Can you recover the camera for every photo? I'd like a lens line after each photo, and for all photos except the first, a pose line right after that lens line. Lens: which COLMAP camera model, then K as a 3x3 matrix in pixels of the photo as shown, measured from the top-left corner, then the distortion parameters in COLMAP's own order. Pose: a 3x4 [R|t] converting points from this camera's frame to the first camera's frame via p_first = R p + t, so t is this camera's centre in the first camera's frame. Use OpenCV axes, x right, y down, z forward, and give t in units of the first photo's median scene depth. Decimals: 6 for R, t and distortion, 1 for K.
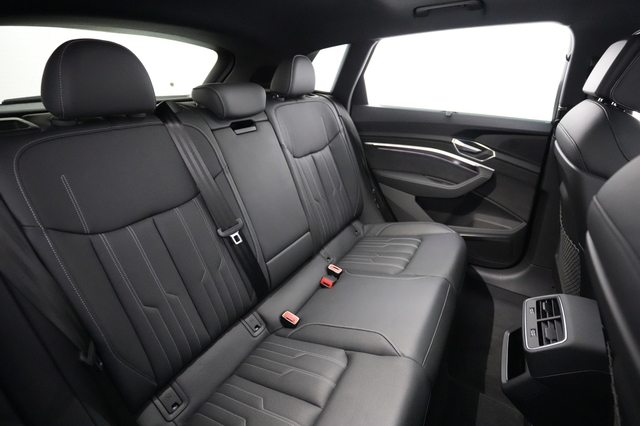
lens RADIAL K [[323.3, 0, 320.0], [0, 323.3, 213.0], [0, 0, 1]] dist [-0.001107, -0.000511]
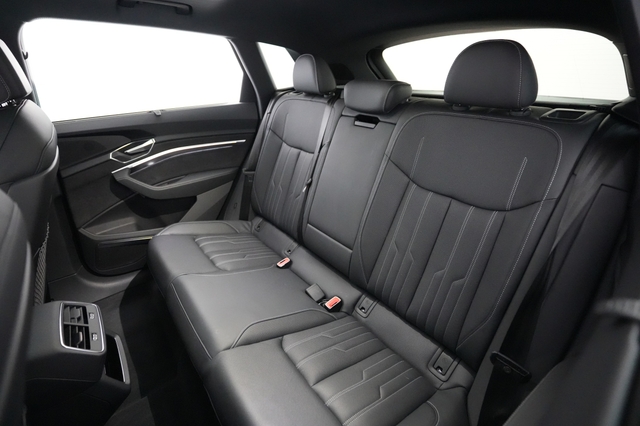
lens RADIAL K [[296.4, 0, 320.5], [0, 296.4, 201.9], [0, 0, 1]] dist [-0.046669, 0.000115]
pose [[-0.322104, 0.416294, -0.850264, 0.631897], [-0.377372, 0.767232, 0.518600, -0.436322], [0.868239, 0.487909, -0.090031, 0.933603]]
